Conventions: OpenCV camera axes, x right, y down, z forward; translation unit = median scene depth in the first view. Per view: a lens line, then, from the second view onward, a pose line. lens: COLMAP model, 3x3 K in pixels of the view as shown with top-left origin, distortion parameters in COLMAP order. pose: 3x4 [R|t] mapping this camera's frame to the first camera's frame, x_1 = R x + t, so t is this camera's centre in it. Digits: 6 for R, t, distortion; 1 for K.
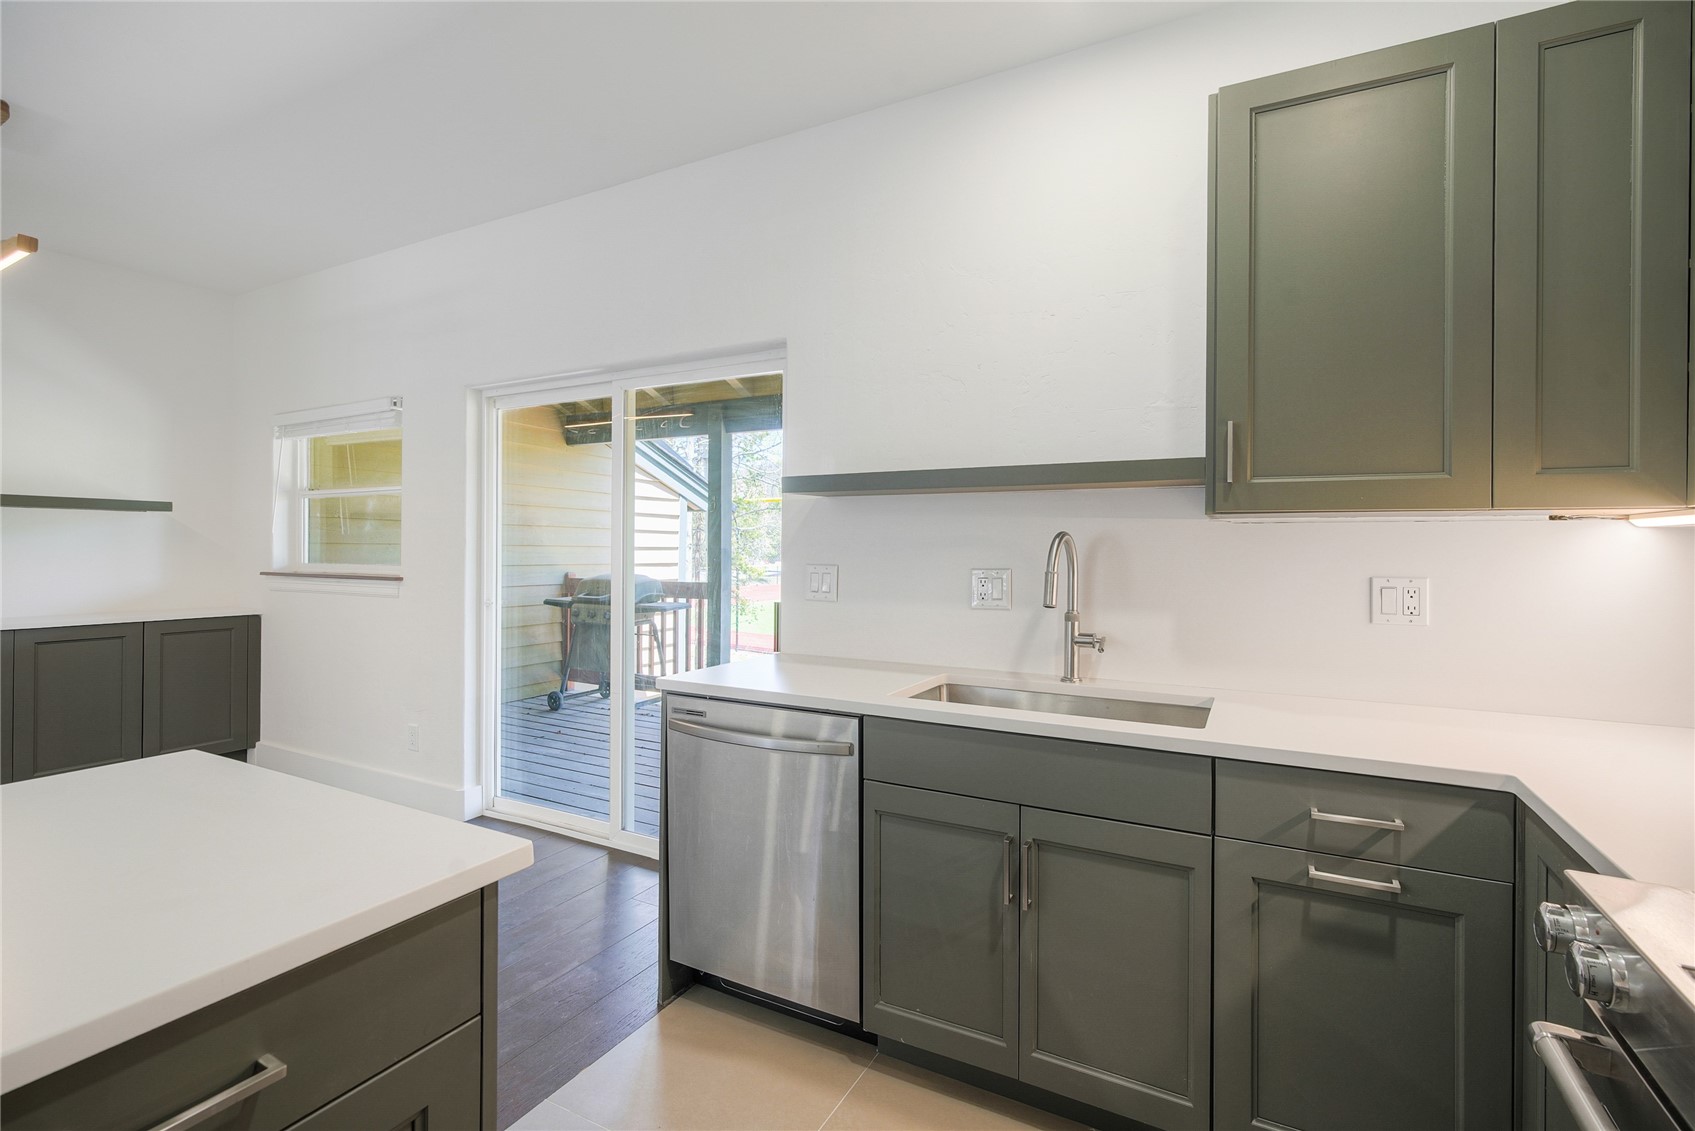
lens RADIAL K [[776.2, 0, 846.0], [0, 776.2, 549.0], [0, 0, 1]] dist [-0.000016, 0.000457]
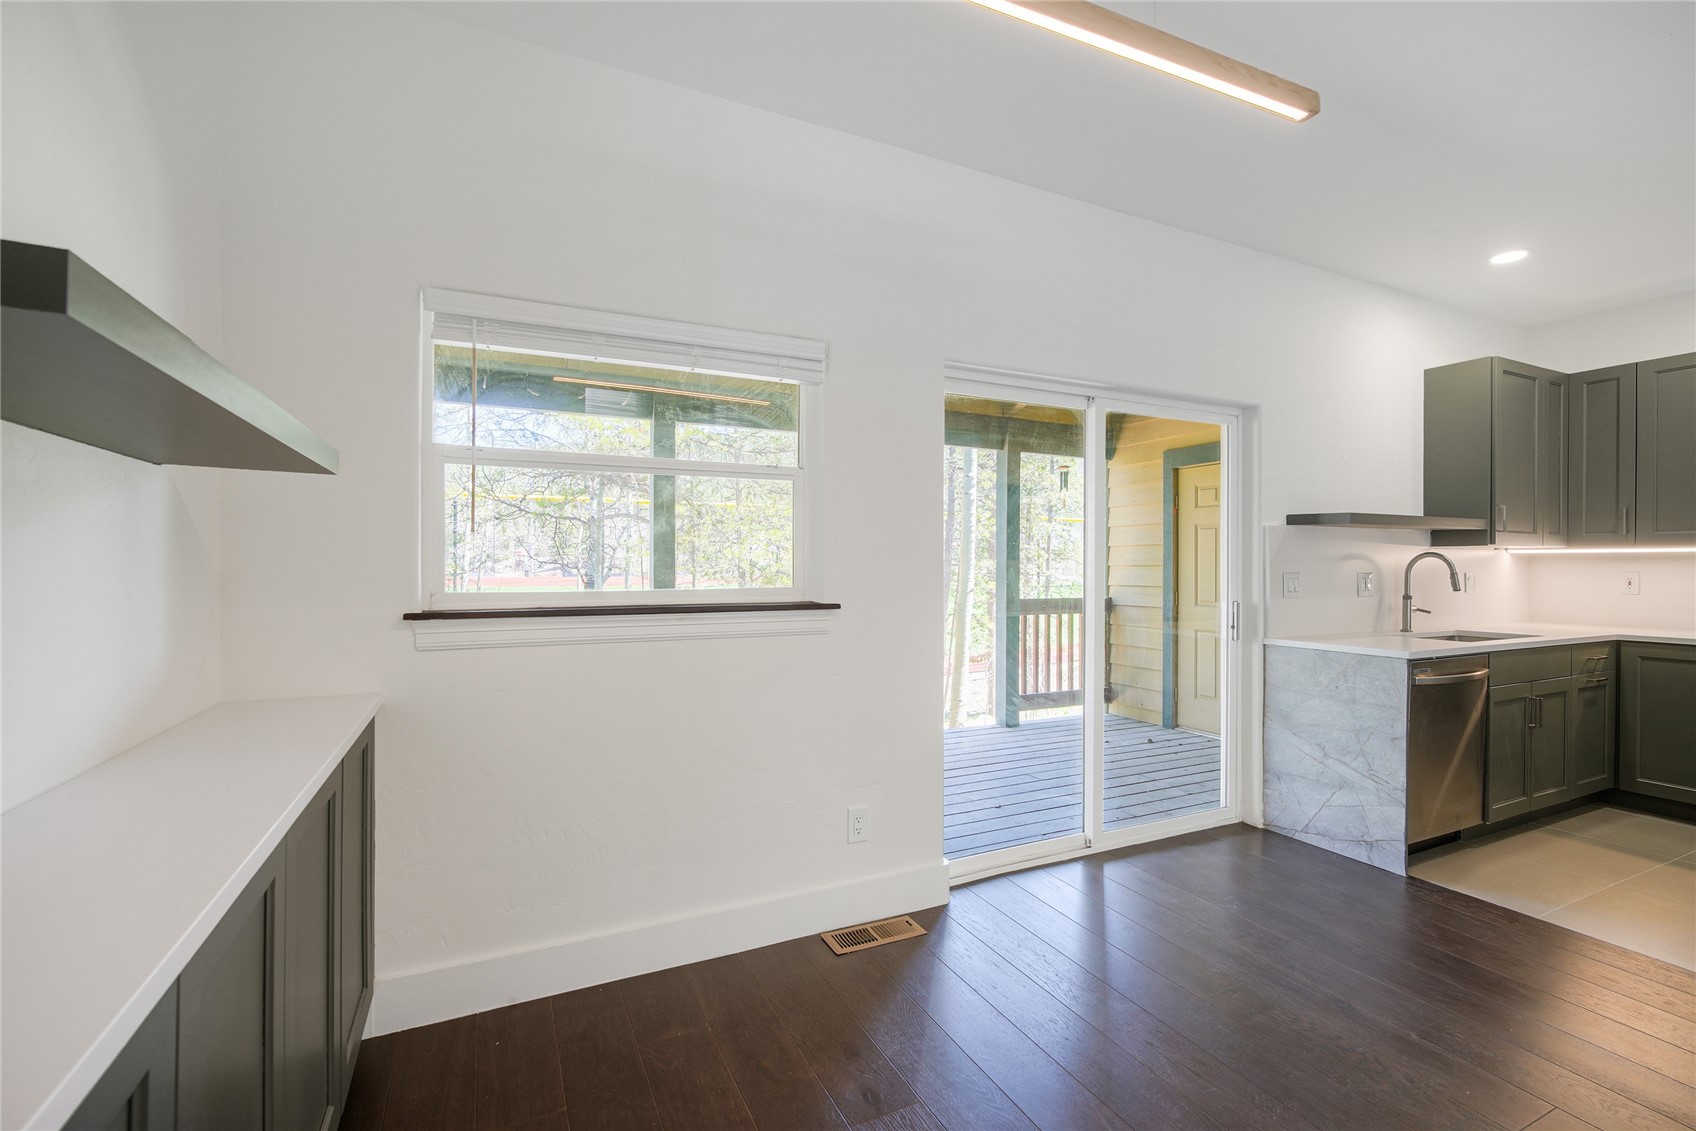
lens RADIAL K [[770.0, 0, 885.6], [0, 770.0, 566.9], [0, 0, 1]] dist [0.000571, 0.000009]
pose [[0.564314, -0.009067, 0.825511, -1.633050], [0.001016, 0.999947, 0.010289, -0.005078], [-0.825560, -0.004967, 0.564293, 0.827898]]
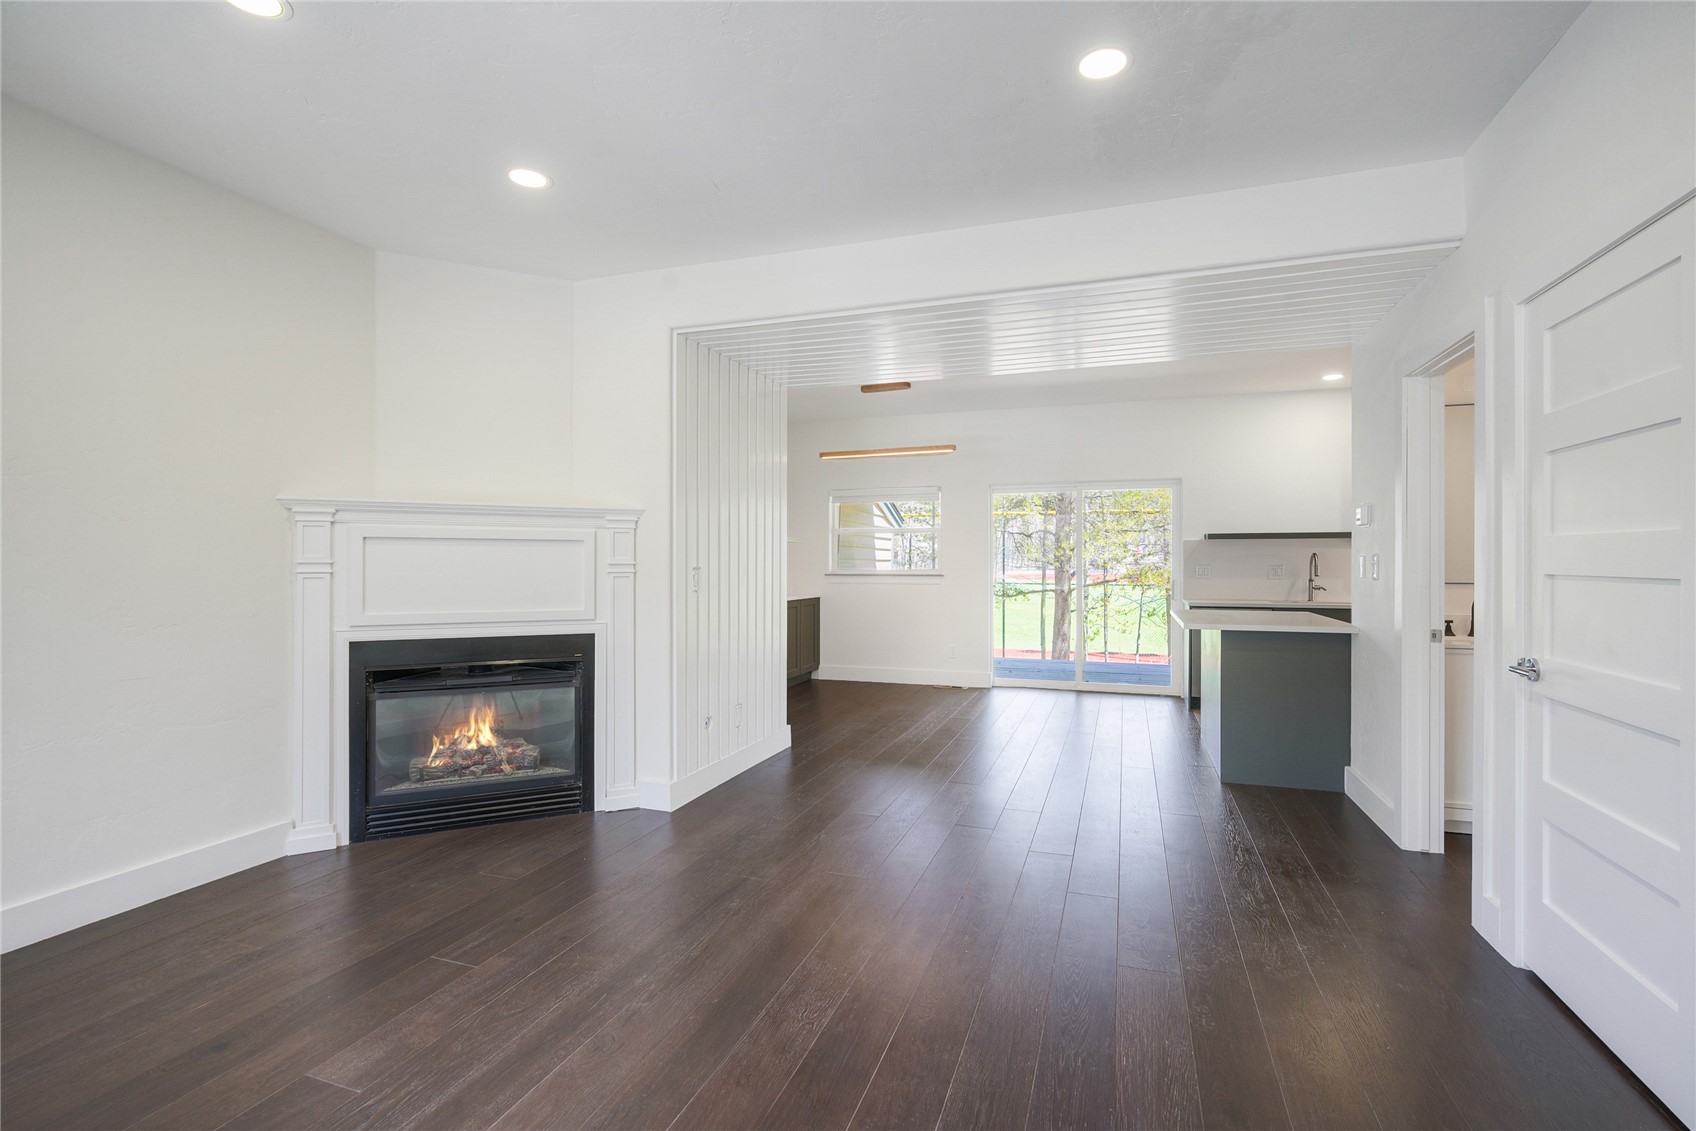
lens RADIAL K [[770.7, 0, 848.0], [0, 770.7, 565.5], [0, 0, 1]] dist [-0.001119, -0.000081]
pose [[0.988304, -0.008660, 0.152253, -1.654961], [0.007711, 0.999947, 0.006821, -0.005817], [-0.152304, -0.005567, 0.988318, -1.445054]]
